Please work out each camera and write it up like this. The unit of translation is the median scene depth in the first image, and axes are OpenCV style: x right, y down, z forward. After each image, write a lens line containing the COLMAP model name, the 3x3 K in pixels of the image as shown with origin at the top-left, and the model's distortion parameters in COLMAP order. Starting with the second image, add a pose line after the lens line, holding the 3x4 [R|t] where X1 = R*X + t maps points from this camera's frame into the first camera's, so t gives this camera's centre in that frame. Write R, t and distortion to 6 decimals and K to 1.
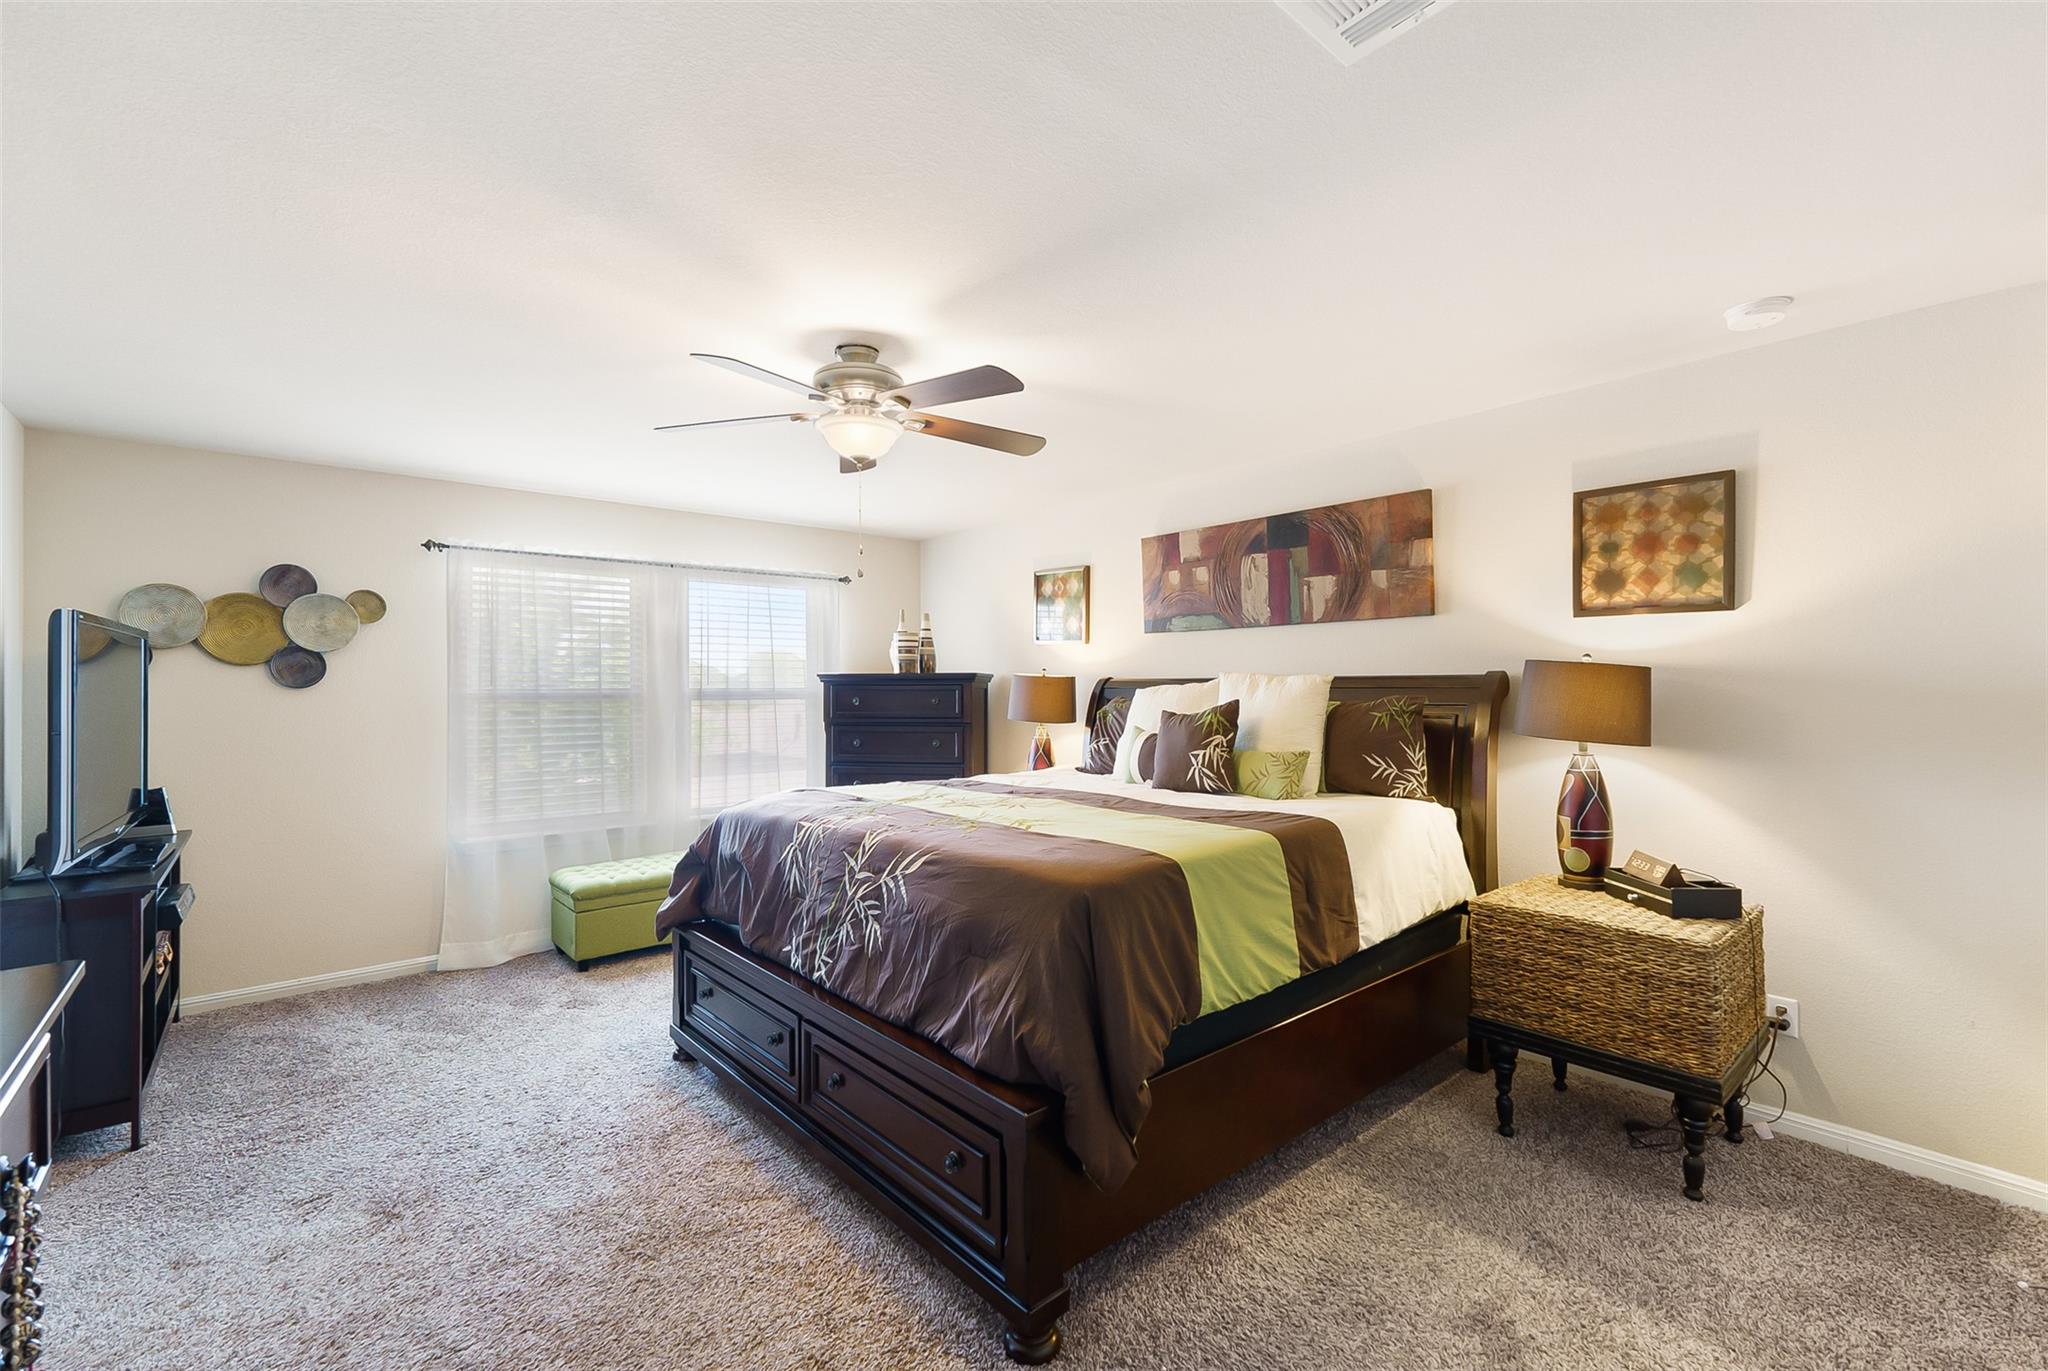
lens RADIAL K [[884.7, 0, 1027.7], [0, 884.7, 686.8], [0, 0, 1]] dist [0.010261, 0.000232]
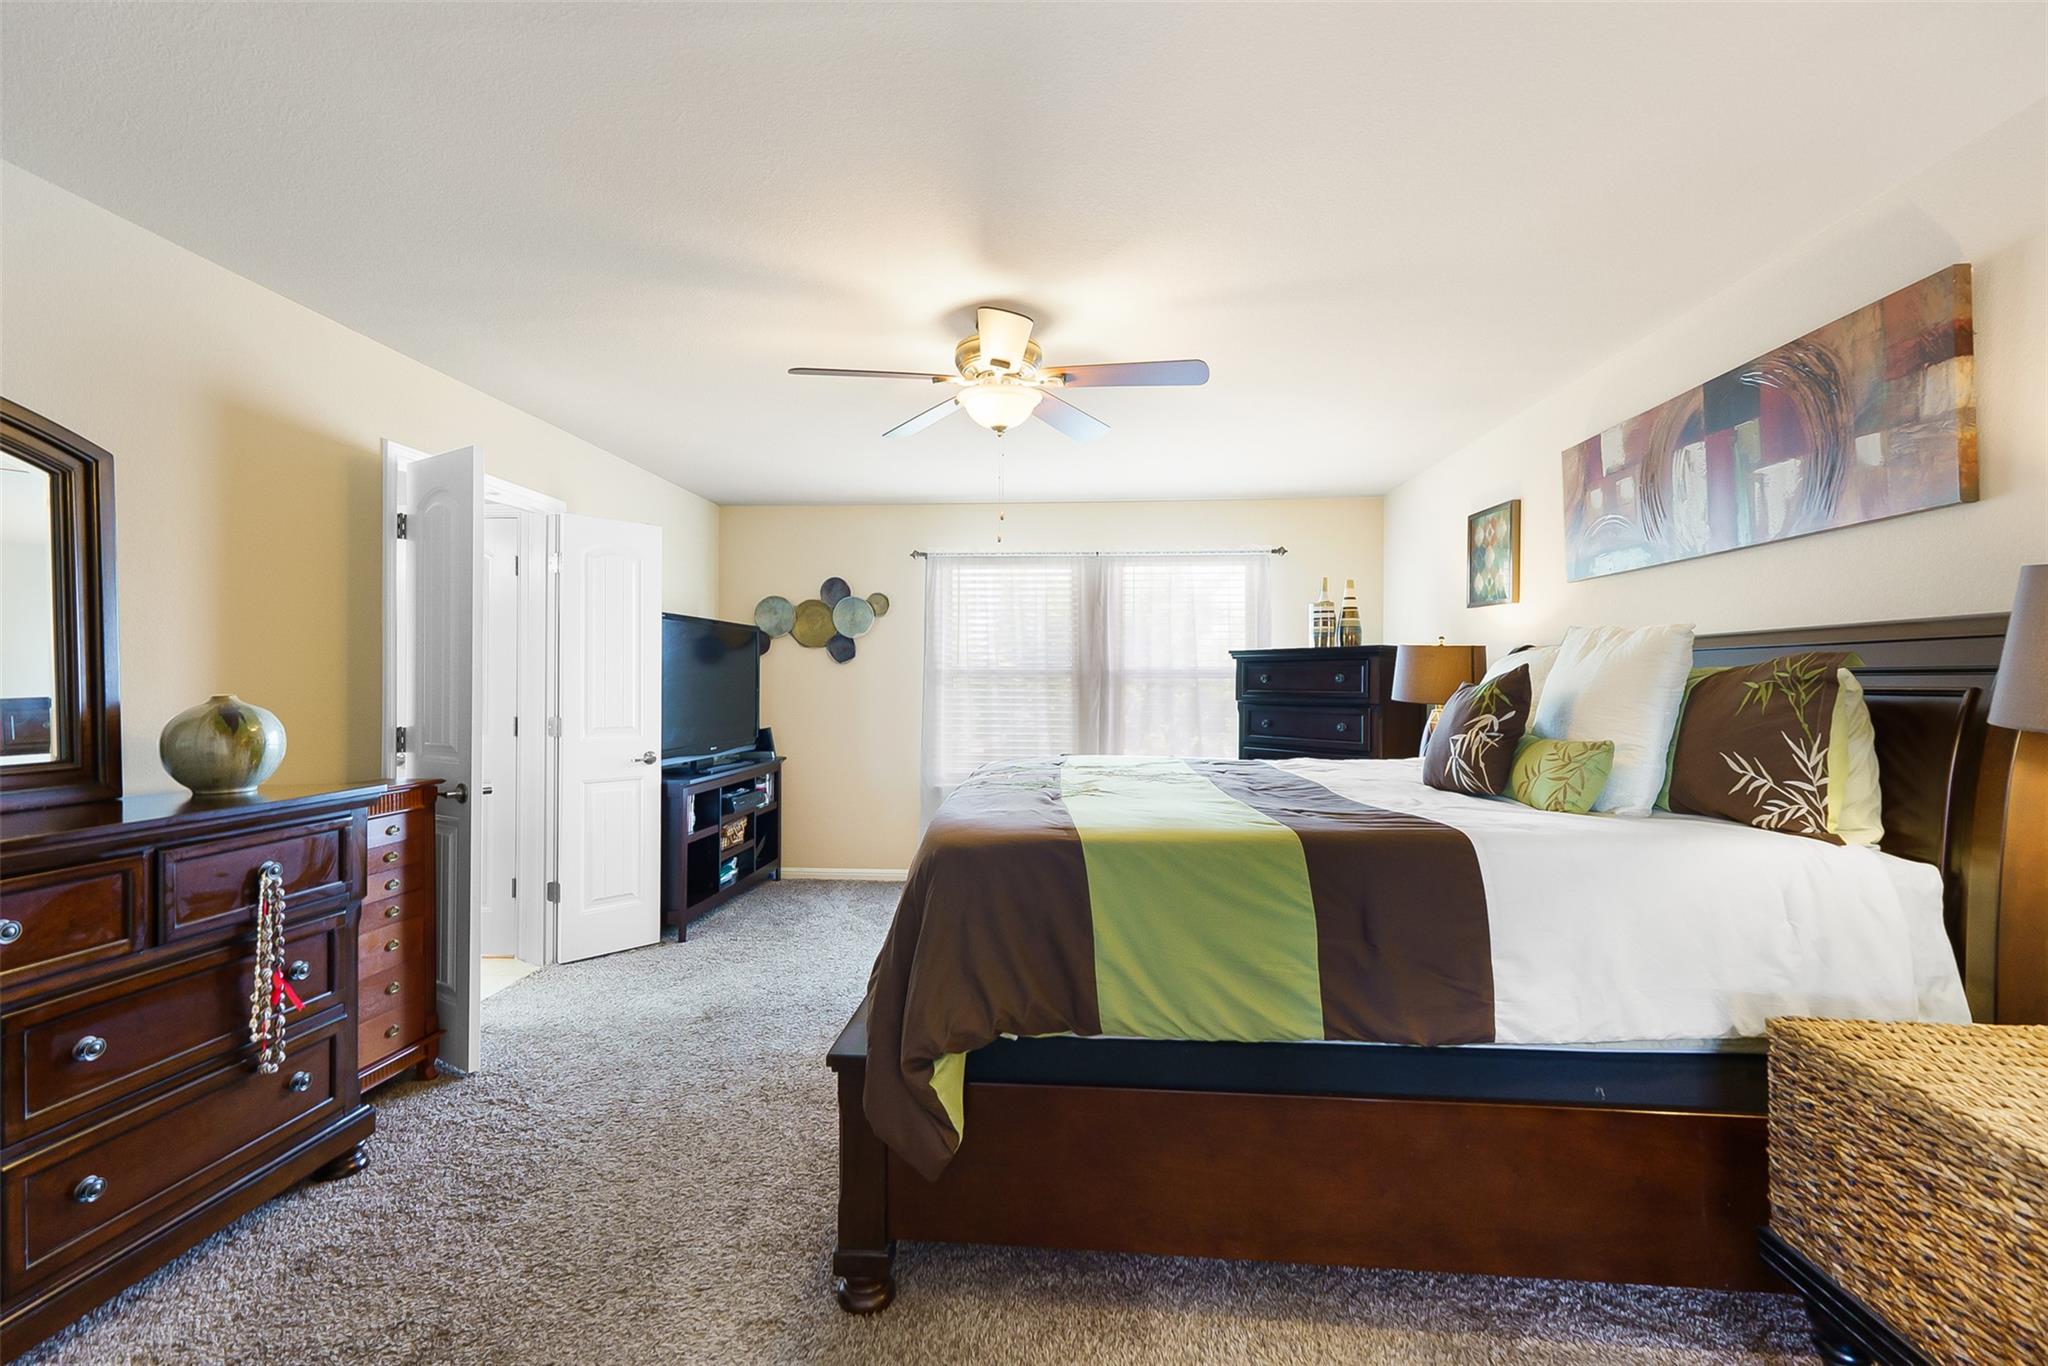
lens RADIAL K [[893.1, 0, 1019.2], [0, 893.1, 680.1], [0, 0, 1]] dist [0.008764, -0.000004]
pose [[0.701801, 0.003799, -0.712363, 0.441062], [-0.004801, 0.999988, 0.000603, 0.027491], [0.712356, 0.002996, 0.701811, 0.221332]]
